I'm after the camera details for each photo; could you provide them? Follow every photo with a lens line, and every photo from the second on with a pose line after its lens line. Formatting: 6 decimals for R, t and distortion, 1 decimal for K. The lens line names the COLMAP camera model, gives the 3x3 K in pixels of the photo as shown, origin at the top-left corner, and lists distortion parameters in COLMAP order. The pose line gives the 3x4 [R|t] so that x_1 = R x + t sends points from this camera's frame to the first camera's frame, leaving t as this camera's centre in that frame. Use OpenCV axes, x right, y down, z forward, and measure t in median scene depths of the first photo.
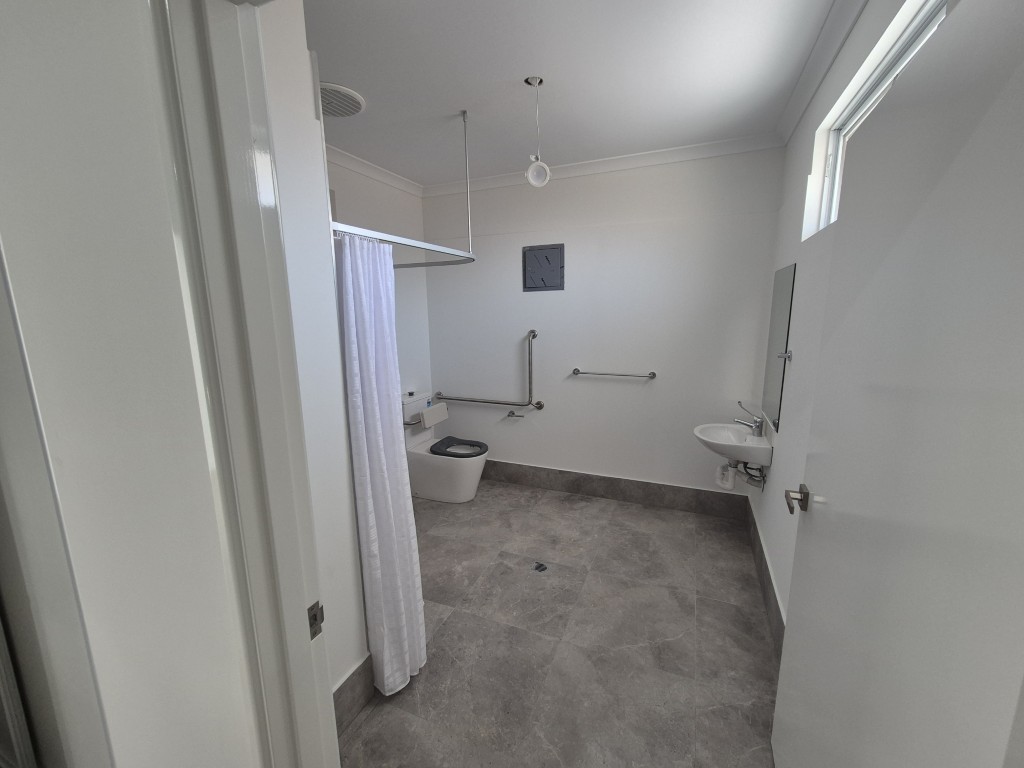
lens RADIAL K [[419.5, 0, 512.6], [0, 419.5, 383.9], [0, 0, 1]] dist [0.001125, 0.000104]
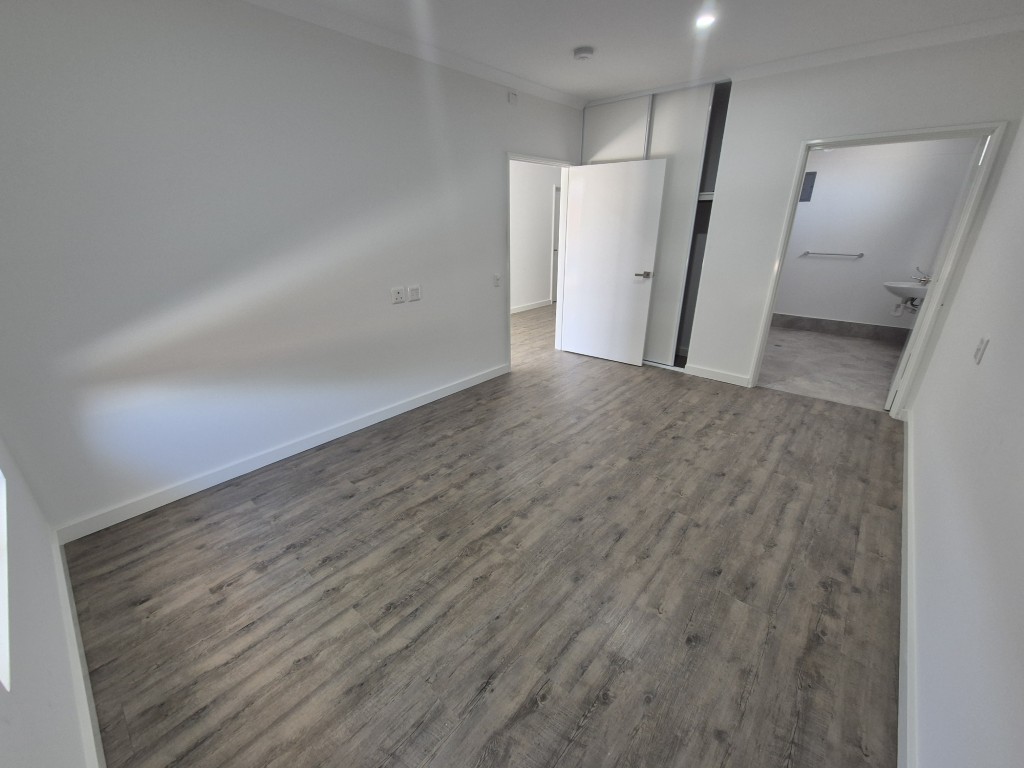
lens RADIAL K [[419.5, 0, 512.2], [0, 419.5, 385.4], [0, 0, 1]] dist [0.001125, 0.000104]
pose [[0.949552, 0.125077, -0.287587, -0.451207], [-0.064412, 0.975257, 0.211483, 0.223803], [0.306923, -0.182290, 0.934114, -1.112731]]
